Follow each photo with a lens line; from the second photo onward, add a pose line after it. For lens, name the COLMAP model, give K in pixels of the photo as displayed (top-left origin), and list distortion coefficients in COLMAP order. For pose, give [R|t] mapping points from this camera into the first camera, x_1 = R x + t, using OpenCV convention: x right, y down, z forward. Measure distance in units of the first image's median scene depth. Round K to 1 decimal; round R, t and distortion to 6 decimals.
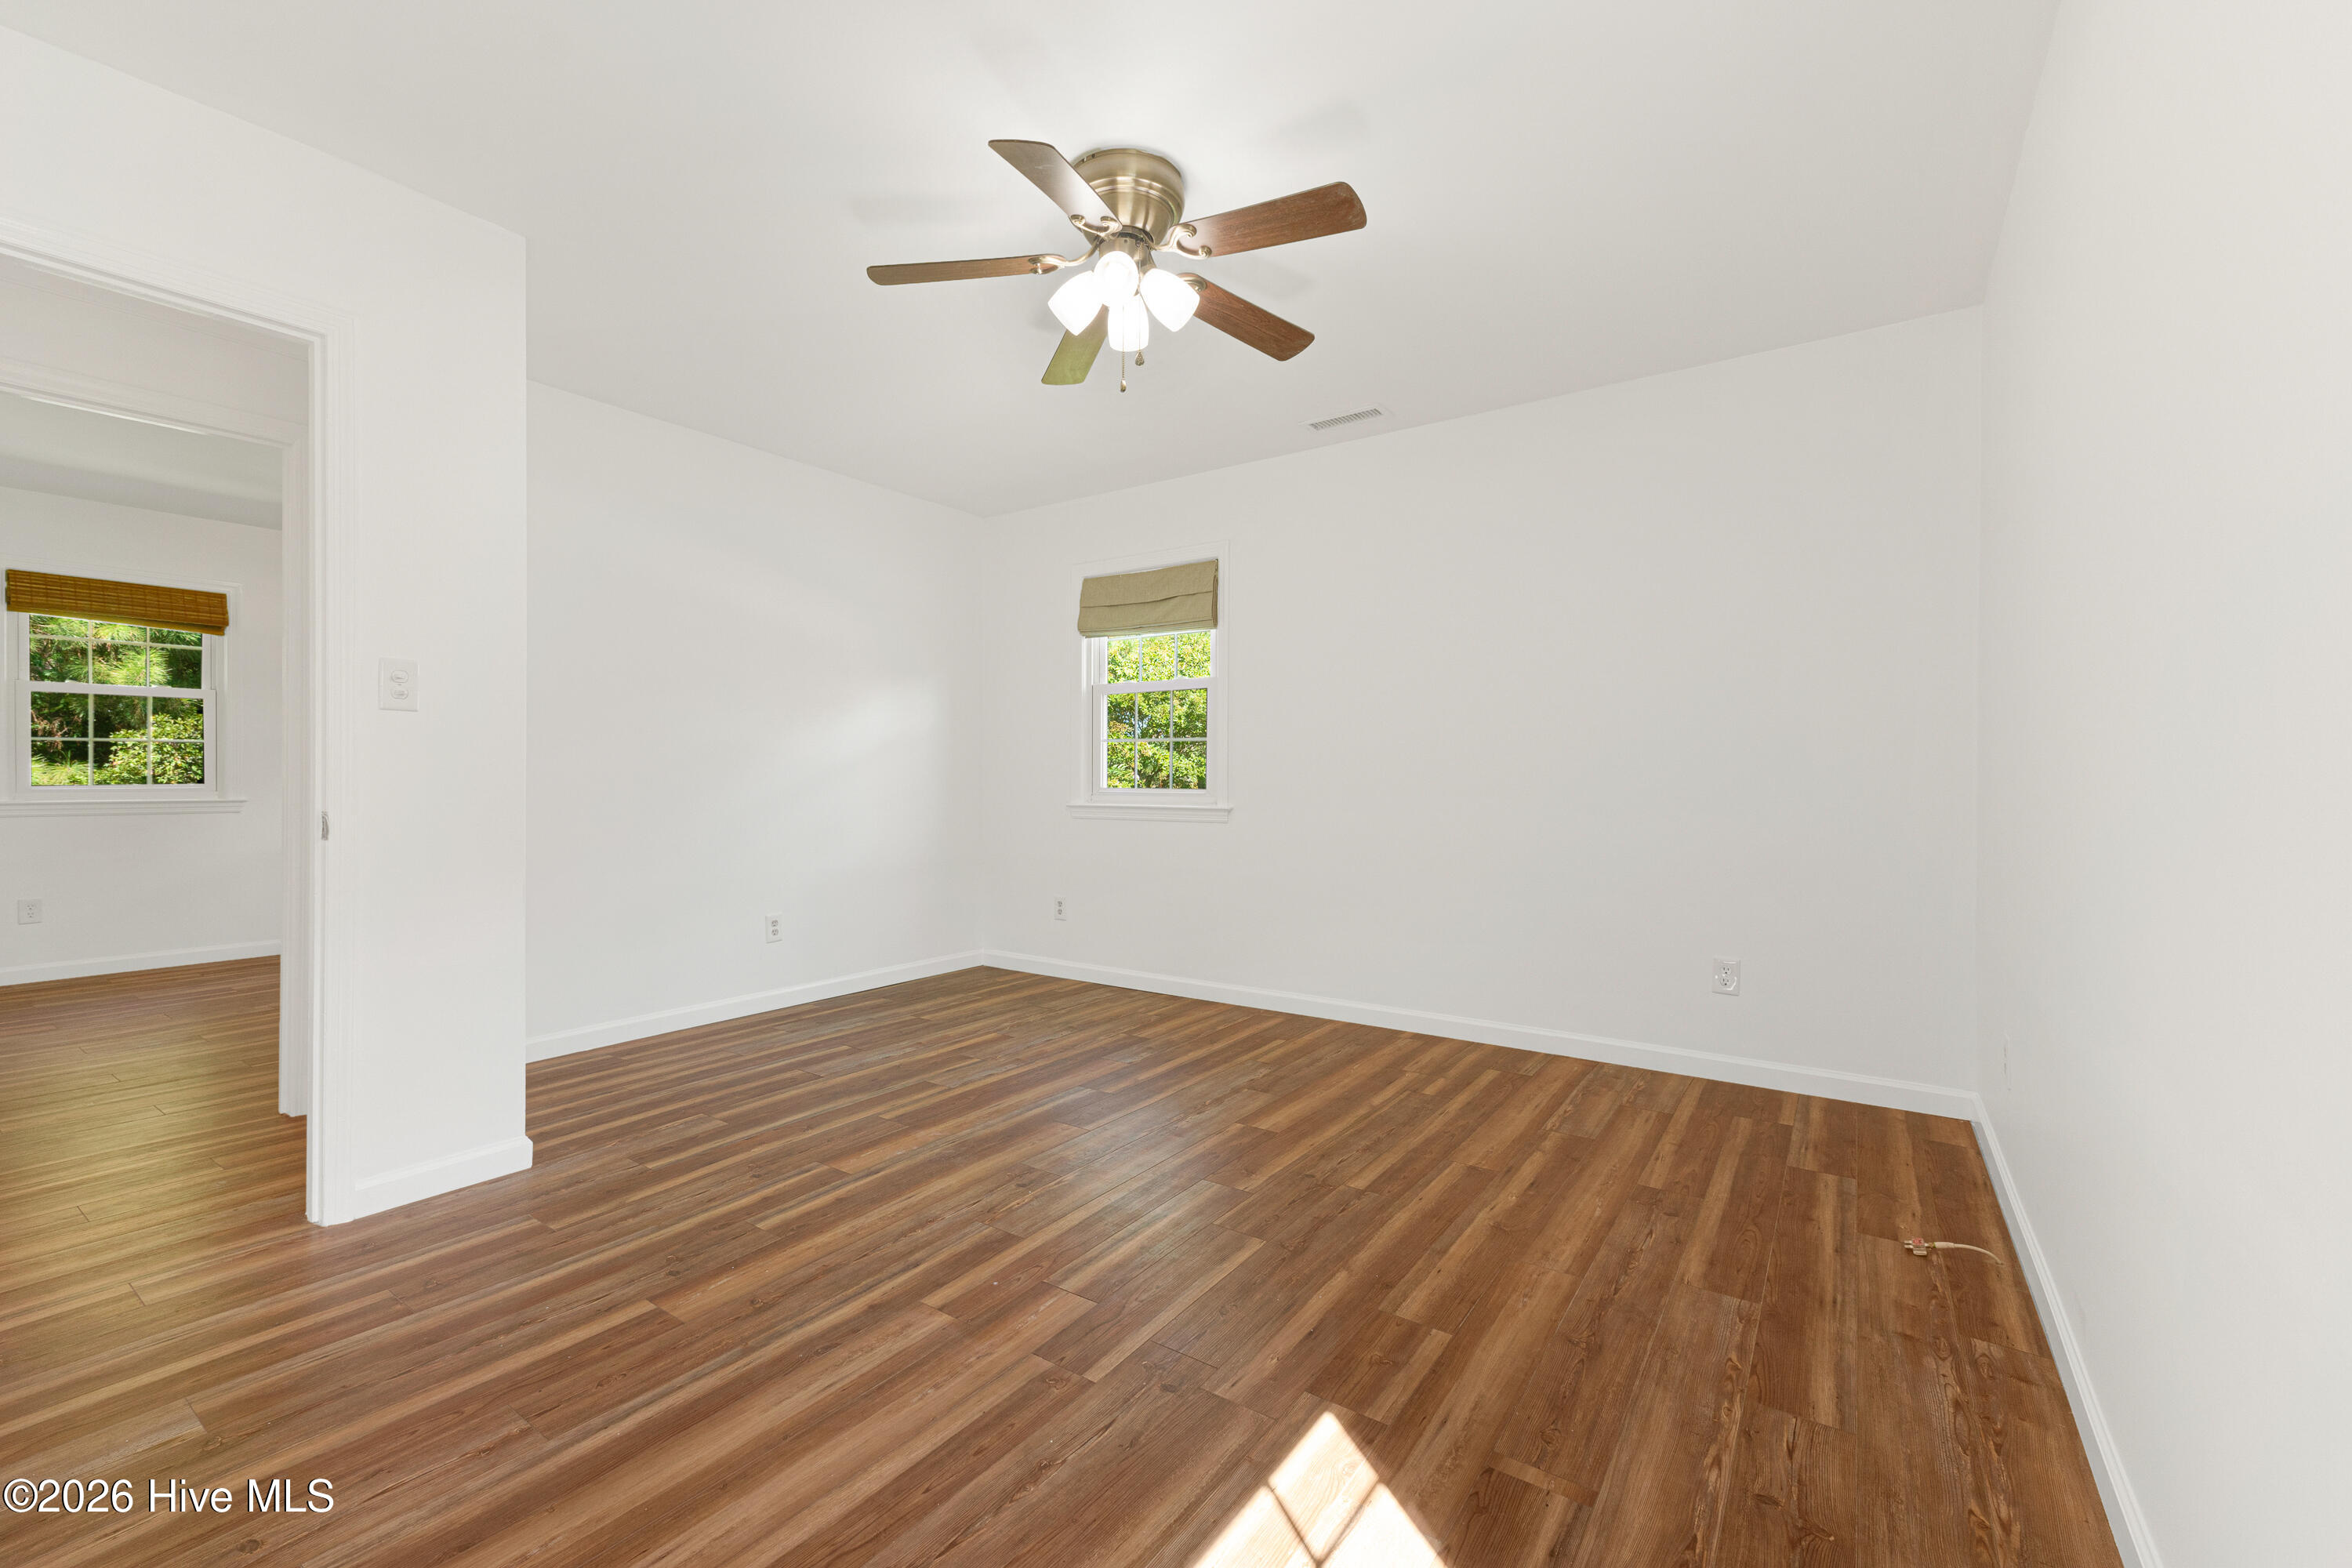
lens RADIAL K [[1002.6, 0, 1175.8], [0, 1002.6, 795.2], [0, 0, 1]] dist [0.002921, 0.000369]
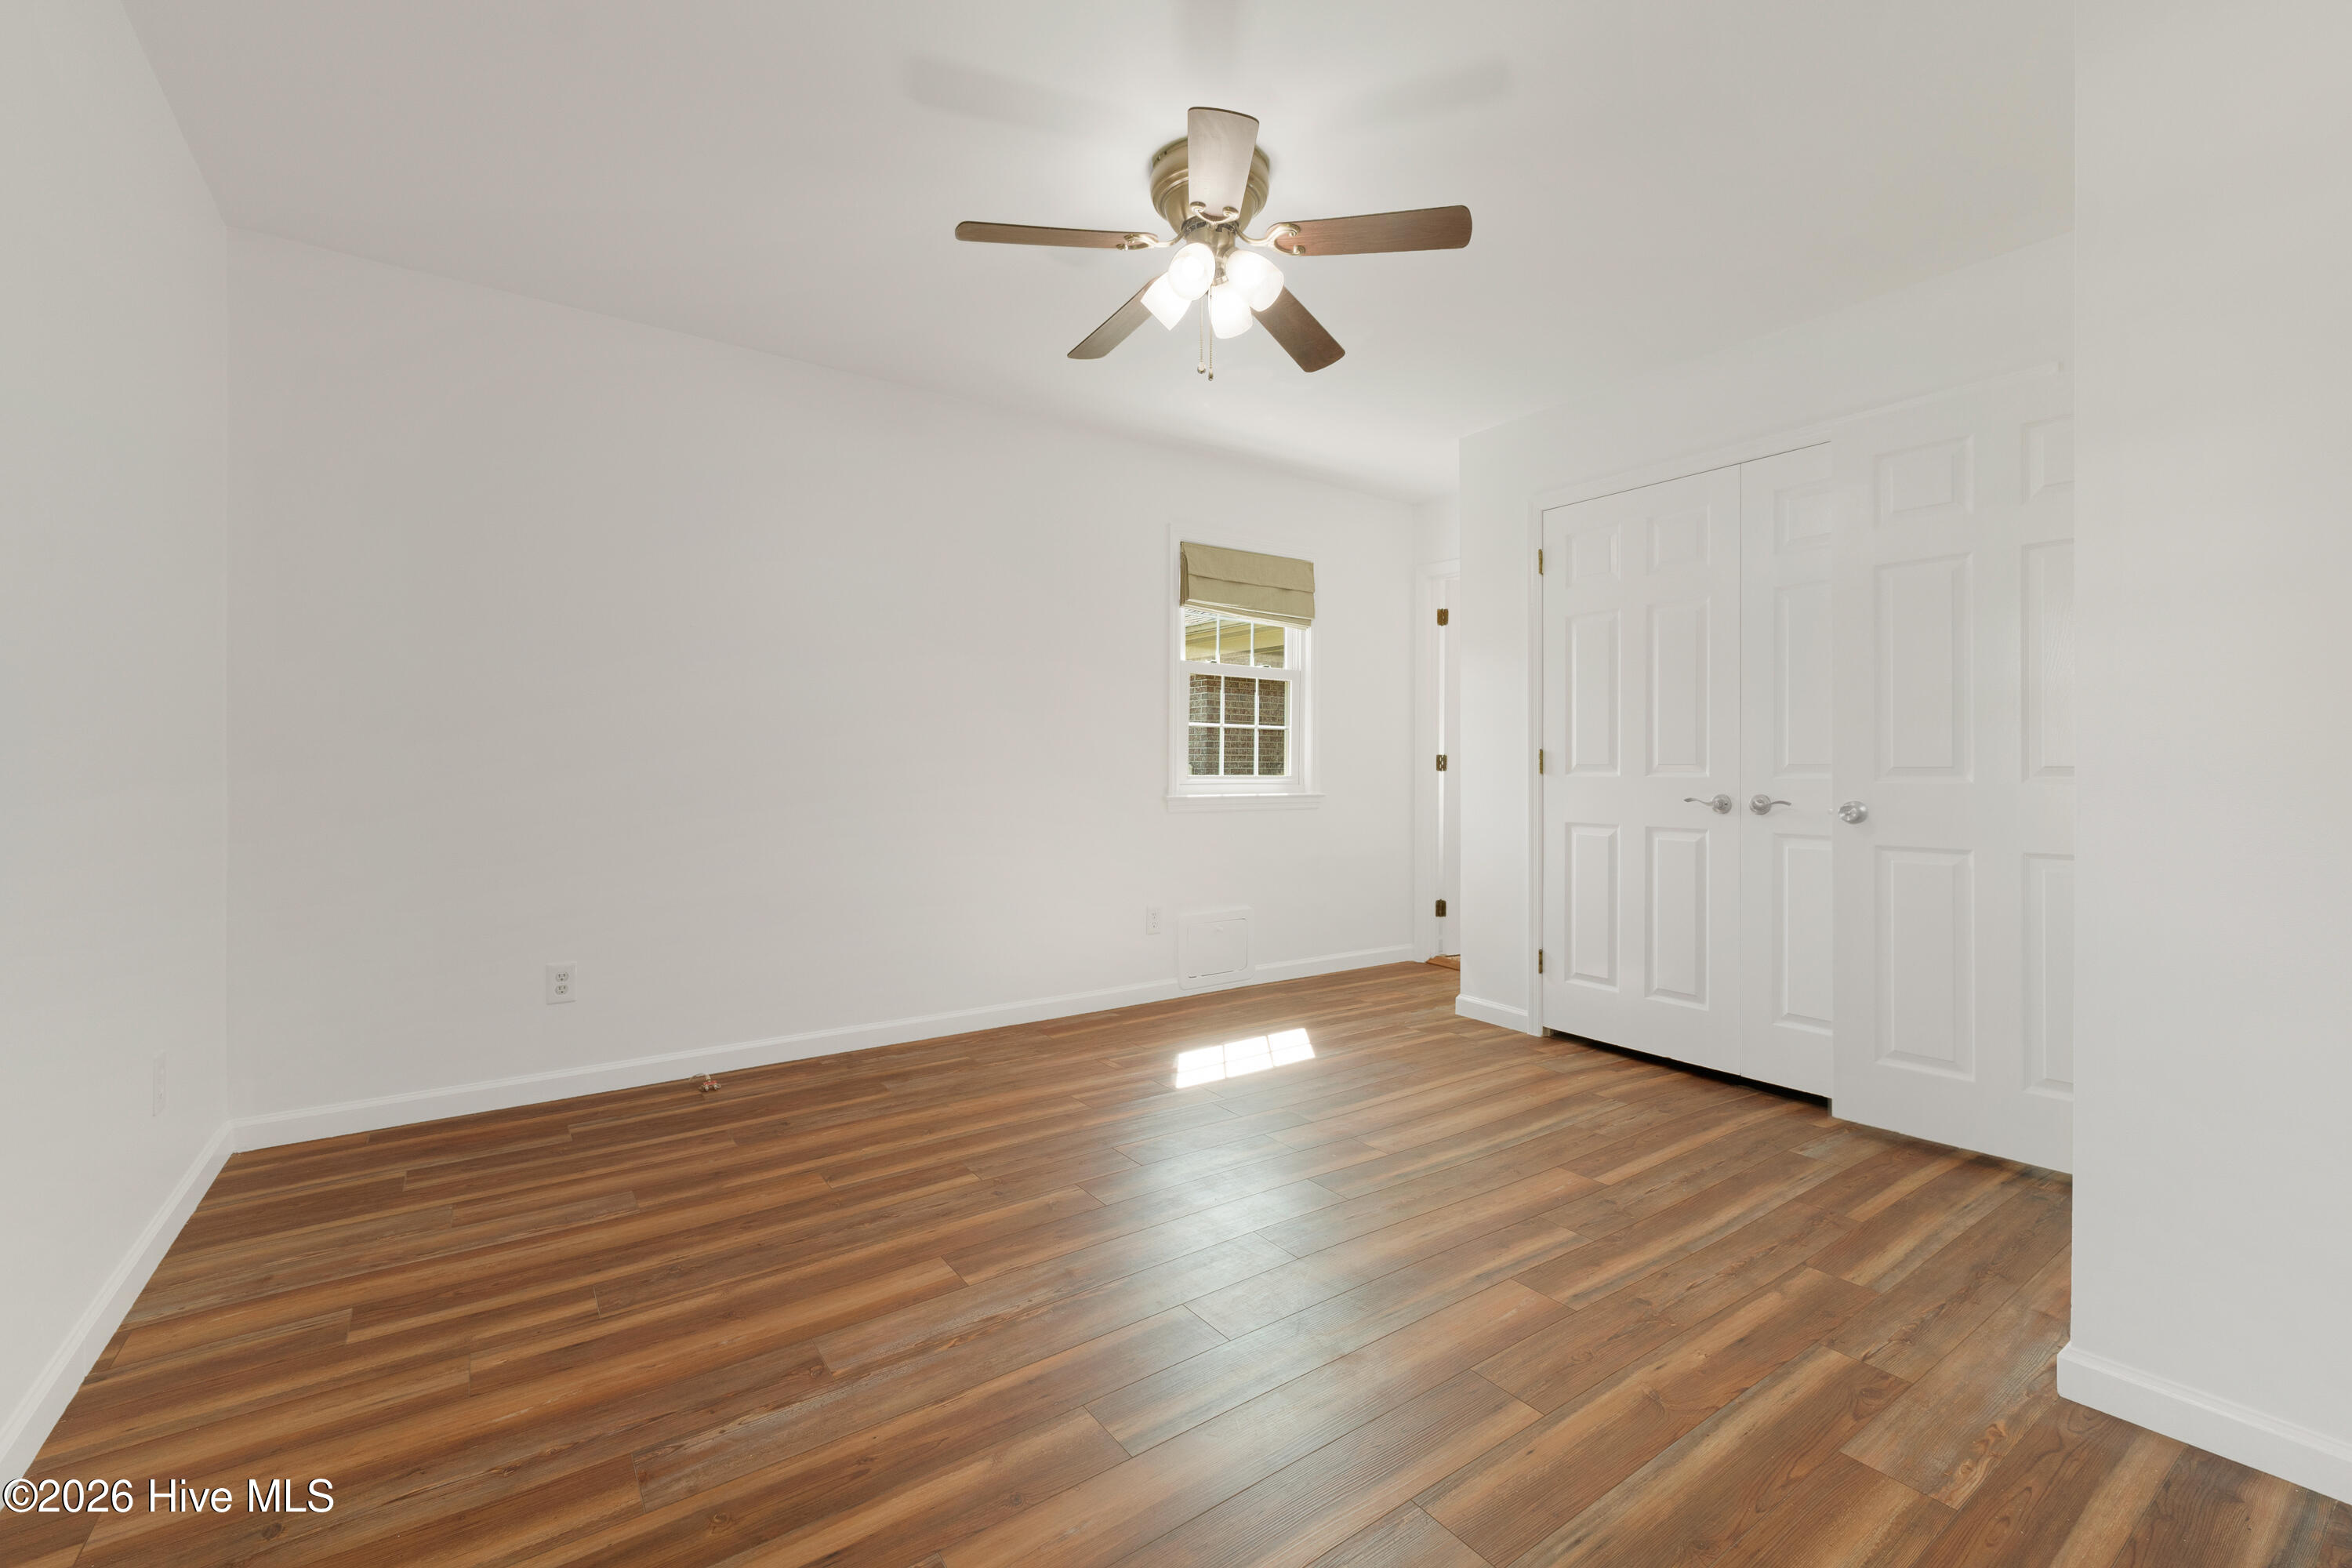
lens RADIAL K [[985.4, 0, 1174.9], [0, 985.4, 776.2], [0, 0, 1]] dist [0.004313, 0.000593]
pose [[-0.936702, -0.007517, 0.350047, -0.345068], [0.000775, 0.999723, 0.023543, -0.032971], [-0.350127, 0.022324, -0.936436, 1.809669]]
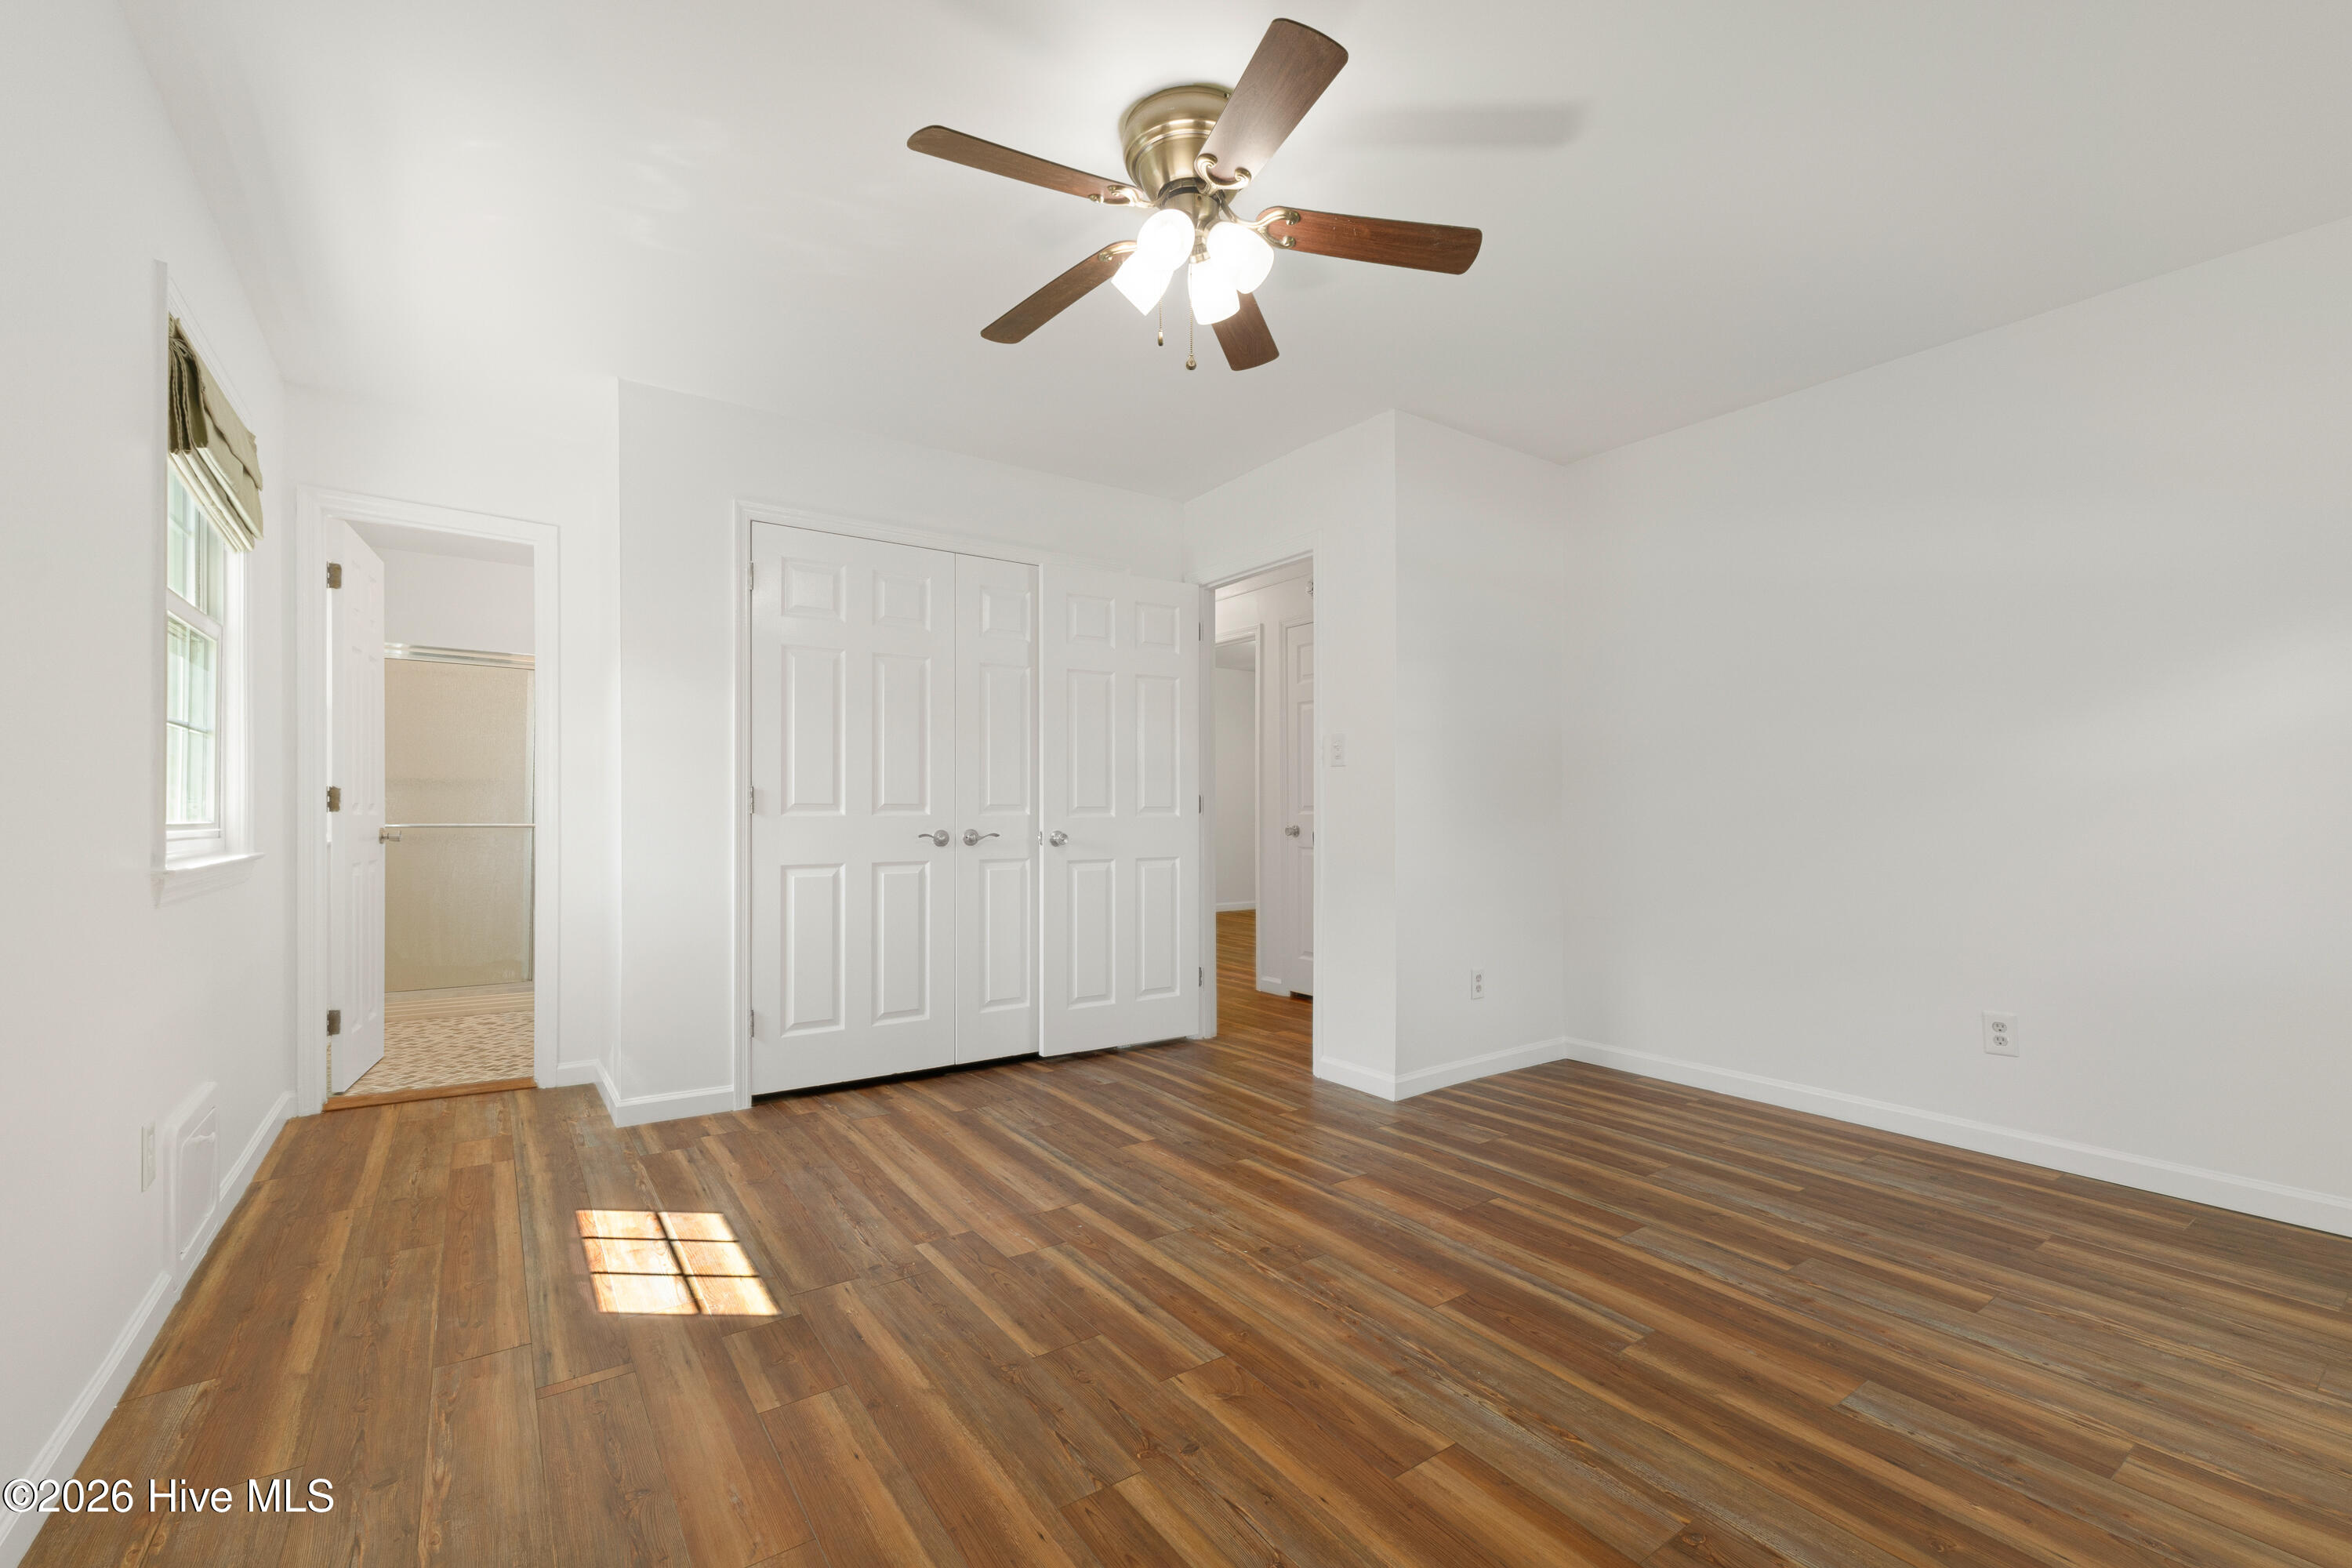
lens RADIAL K [[981.0, 0, 1156.6], [0, 981.0, 815.9], [0, 0, 1]] dist [0.004376, -0.000076]
pose [[-0.362072, 0.002331, -0.932147, 0.713158], [-0.016674, 0.999821, 0.008977, -0.018715], [0.932001, 0.018793, -0.361968, 1.200957]]
